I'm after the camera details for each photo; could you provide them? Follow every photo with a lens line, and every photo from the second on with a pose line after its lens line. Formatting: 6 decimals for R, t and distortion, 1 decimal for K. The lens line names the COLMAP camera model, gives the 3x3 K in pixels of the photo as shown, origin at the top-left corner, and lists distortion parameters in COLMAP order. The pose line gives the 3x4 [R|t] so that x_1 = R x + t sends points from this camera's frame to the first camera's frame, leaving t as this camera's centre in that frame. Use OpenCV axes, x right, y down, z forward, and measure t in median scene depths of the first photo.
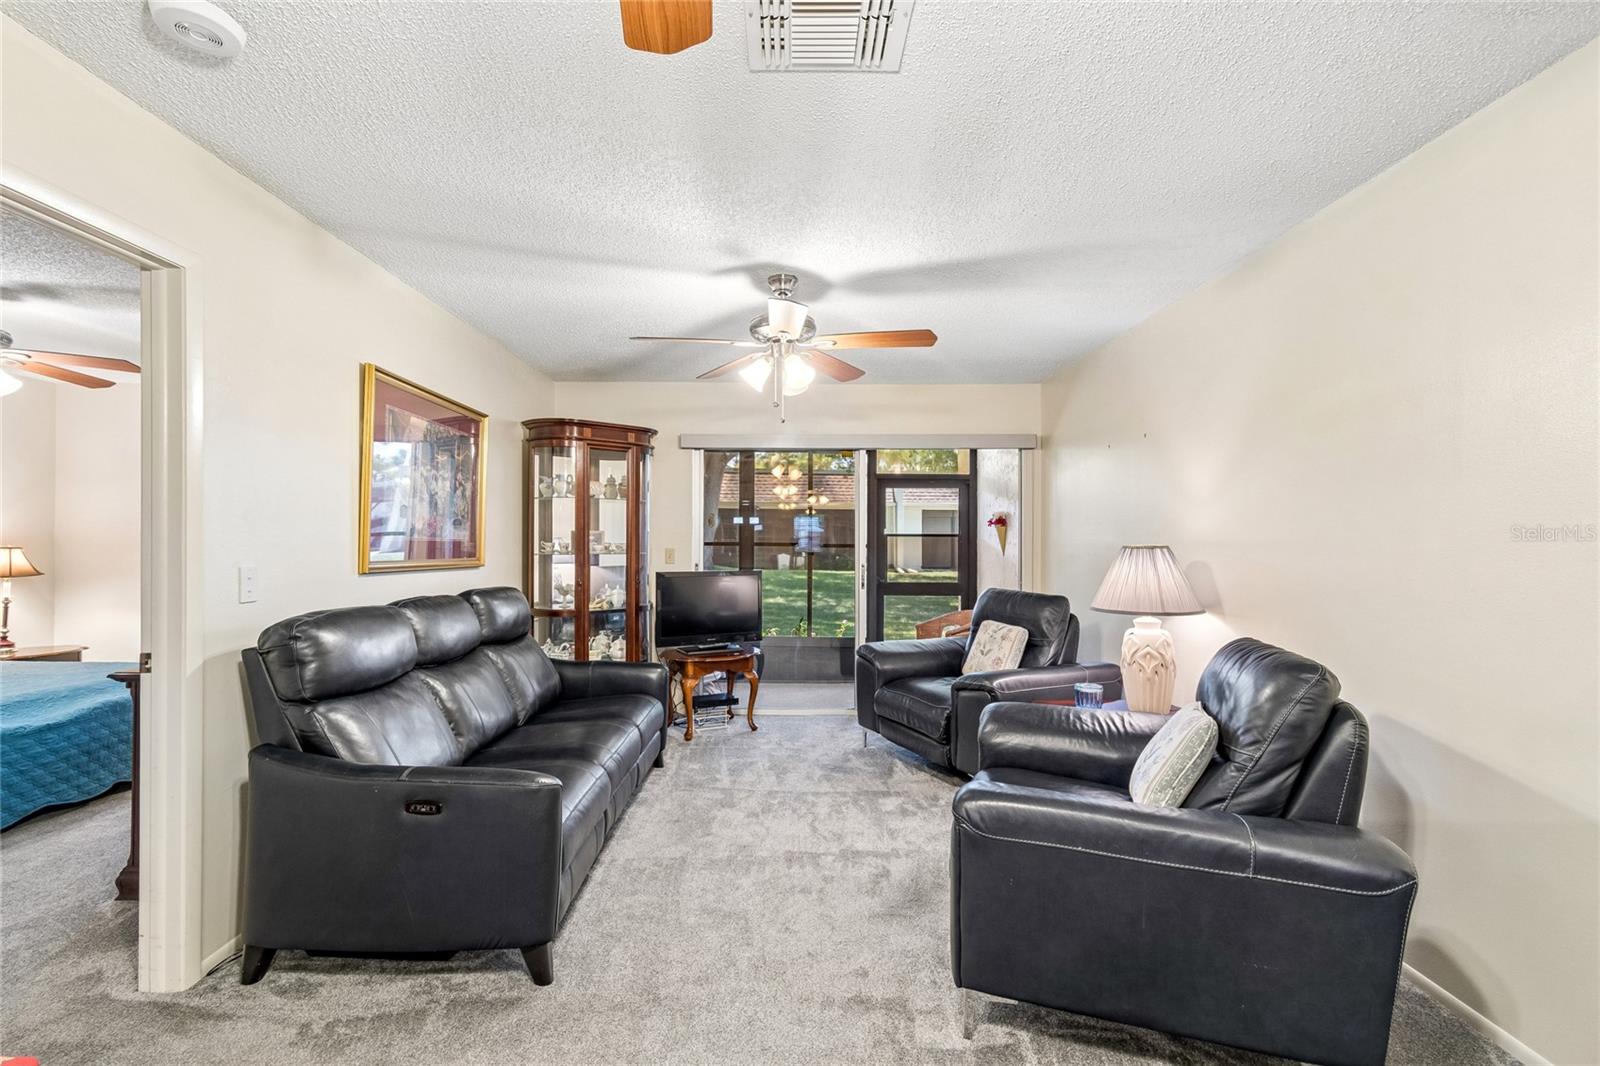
lens RADIAL K [[712.3, 0, 789.9], [0, 712.3, 541.8], [0, 0, 1]] dist [0.003837, 0.000224]
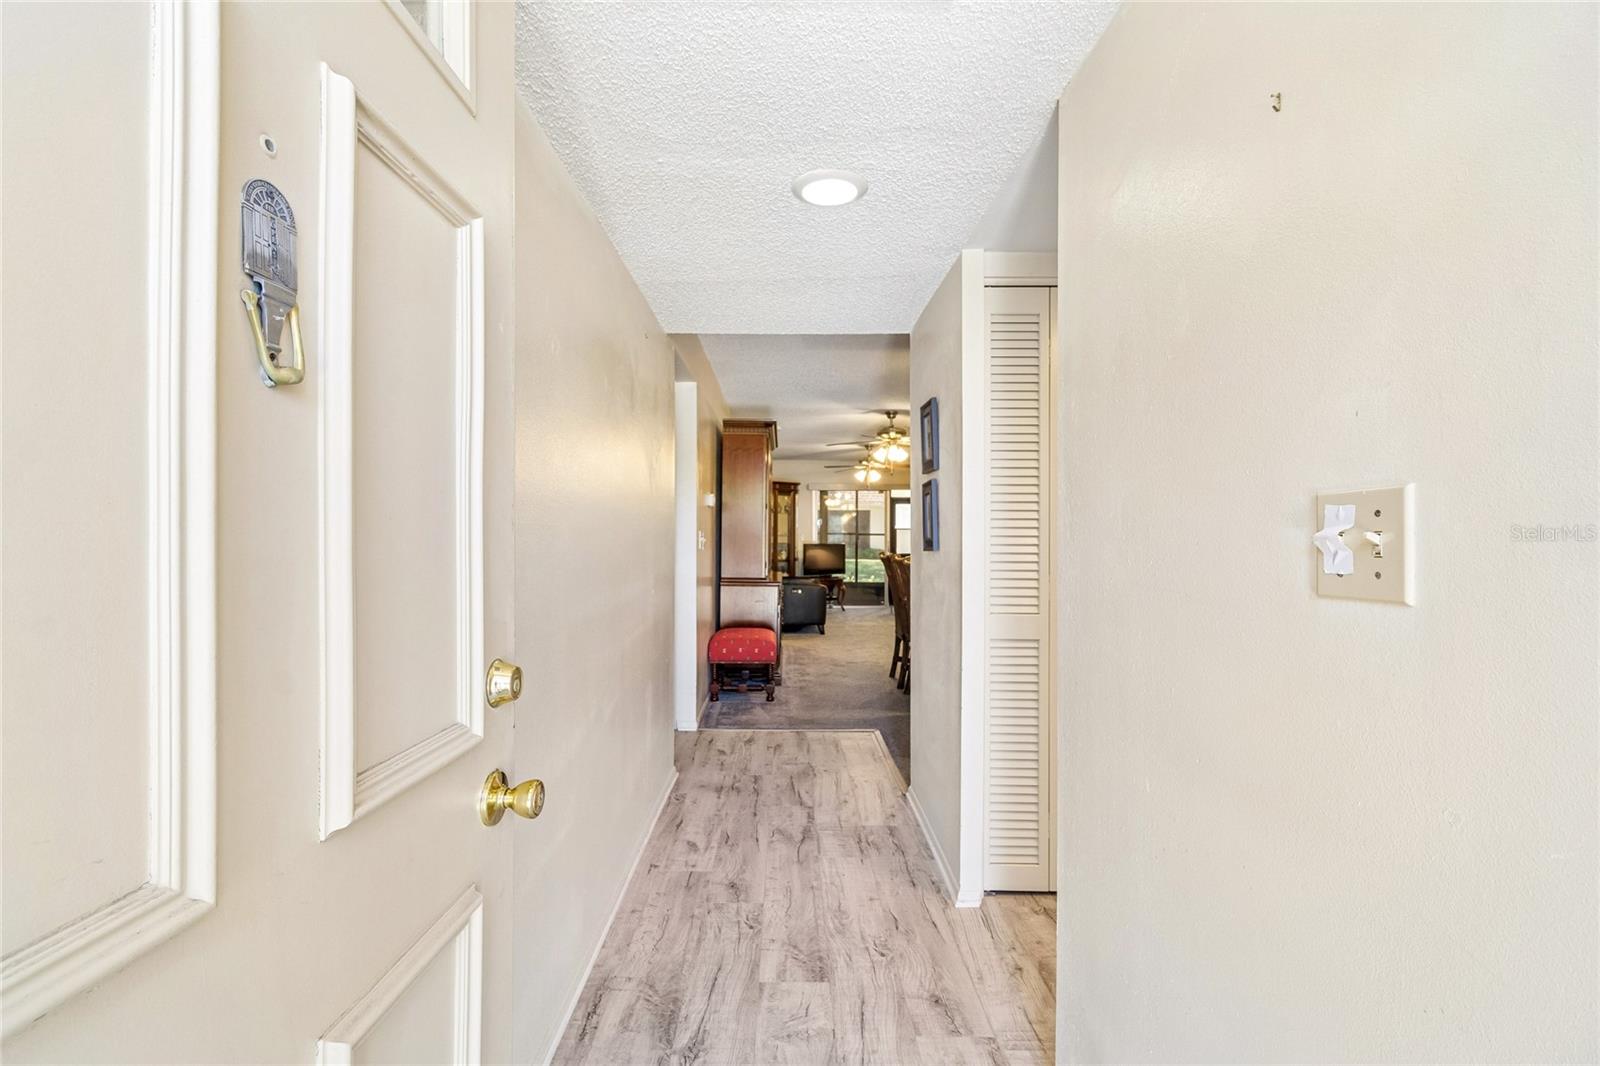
lens RADIAL K [[712.3, 0, 789.9], [0, 712.3, 541.8], [0, 0, 1]] dist [0.003837, 0.000224]
pose [[0.999978, -0.001035, 0.006565, -0.294399], [0.001002, 0.999987, 0.005026, 0.028046], [-0.006570, -0.005020, 0.999966, -1.646410]]
